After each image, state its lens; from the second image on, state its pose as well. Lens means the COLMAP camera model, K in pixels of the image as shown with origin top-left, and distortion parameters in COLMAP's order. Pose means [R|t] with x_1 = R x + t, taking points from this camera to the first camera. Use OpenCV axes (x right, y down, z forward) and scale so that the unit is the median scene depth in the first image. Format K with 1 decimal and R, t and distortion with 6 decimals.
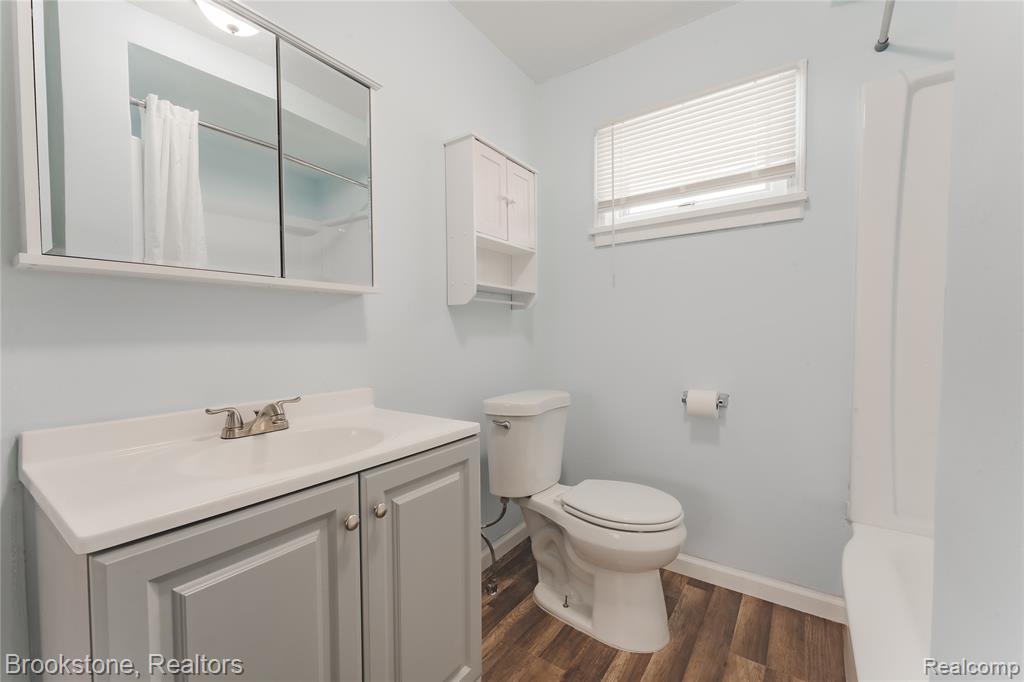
lens RADIAL K [[416.4, 0, 512.0], [0, 416.4, 341.0], [0, 0, 1]] dist [-0.002187, -0.000134]
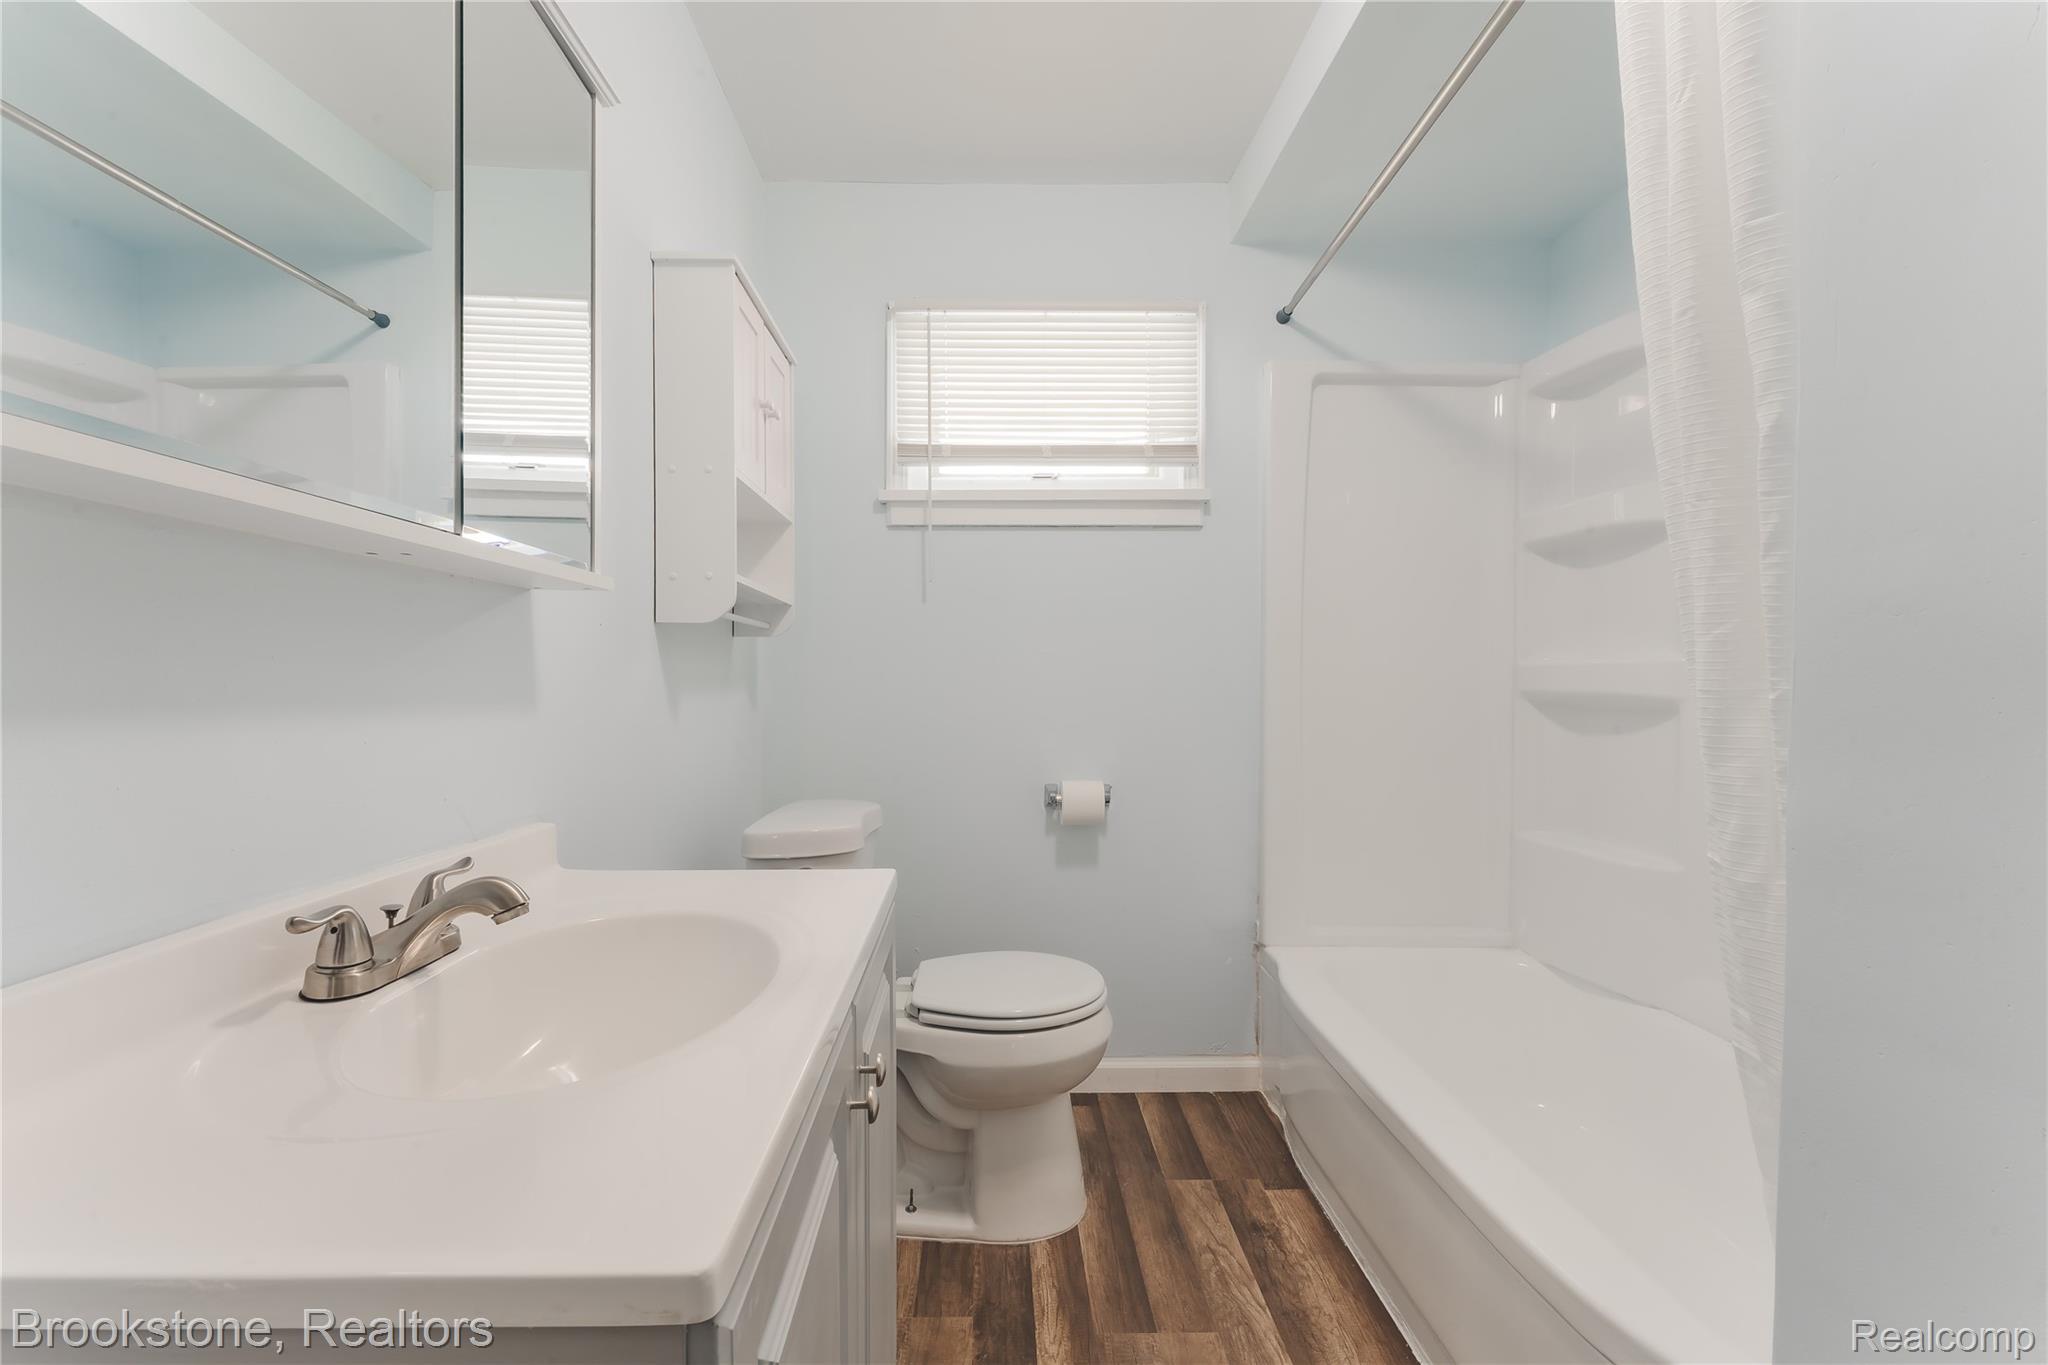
lens RADIAL K [[811.4, 0, 1024.0], [0, 811.4, 682.5], [0, 0, 1]] dist [0.001093, -0.000135]
pose [[0.806503, 0.010622, 0.591135, -0.350277], [0.001553, 0.999797, -0.020083, -0.004255], [-0.591228, 0.017115, 0.806323, 0.078168]]
